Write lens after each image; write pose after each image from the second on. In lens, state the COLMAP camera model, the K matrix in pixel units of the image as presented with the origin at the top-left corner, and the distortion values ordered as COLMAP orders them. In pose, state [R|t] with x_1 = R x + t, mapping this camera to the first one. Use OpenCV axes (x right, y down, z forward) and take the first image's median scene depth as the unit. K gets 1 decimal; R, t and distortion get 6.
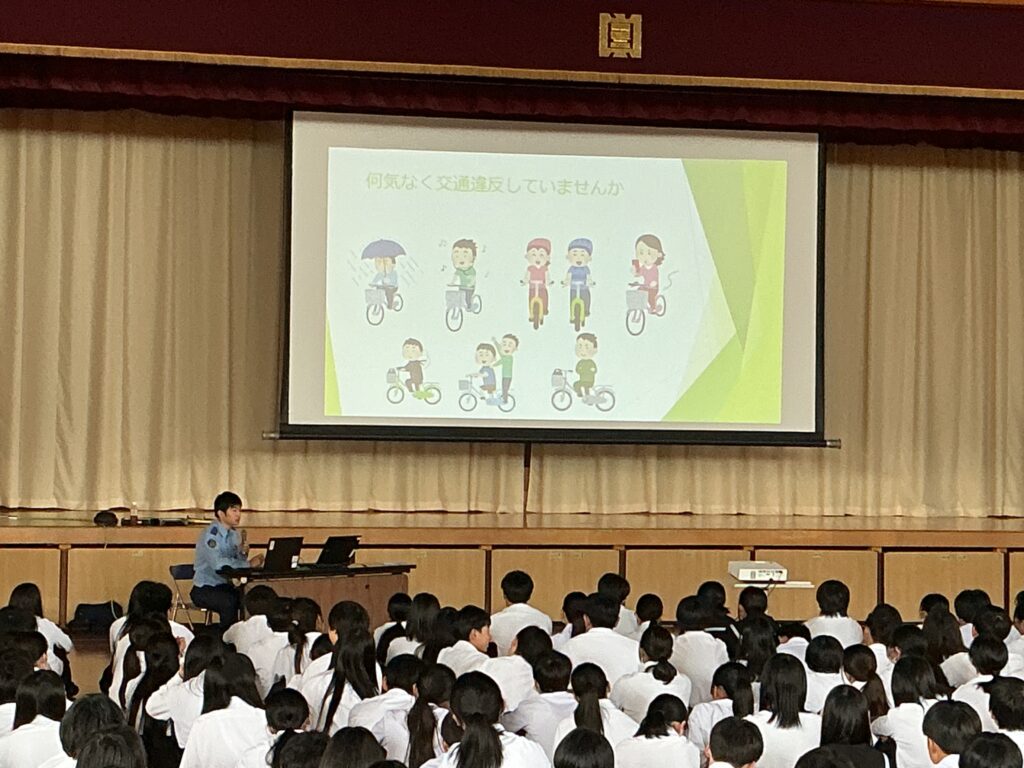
lens RADIAL K [[2436.1, 0, 512.0], [0, 2436.1, 384.0], [0, 0, 1]] dist [0.059329, 0.534180]
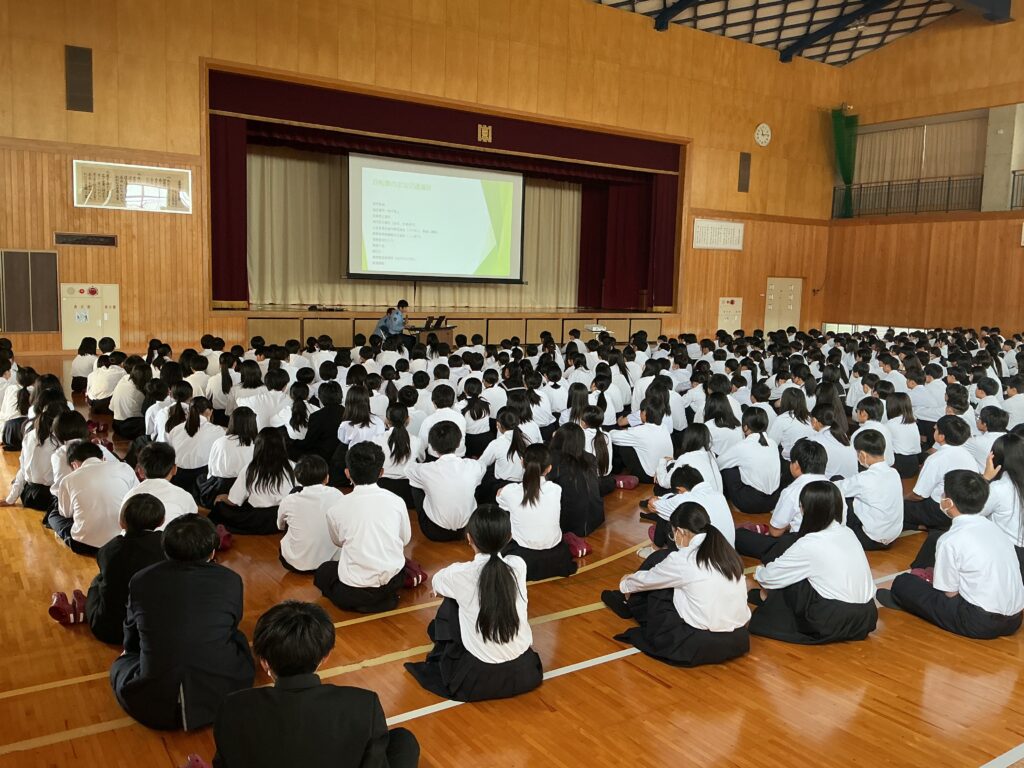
lens RADIAL K [[858.8, 0, 512.0], [0, 858.8, 384.0], [0, 0, 1]] dist [0.129800, -0.248904]
pose [[0.931902, -0.029662, 0.361494, -0.261329], [-0.022795, 0.989891, 0.139987, 0.000281], [-0.361992, -0.138695, 0.921806, 0.038524]]
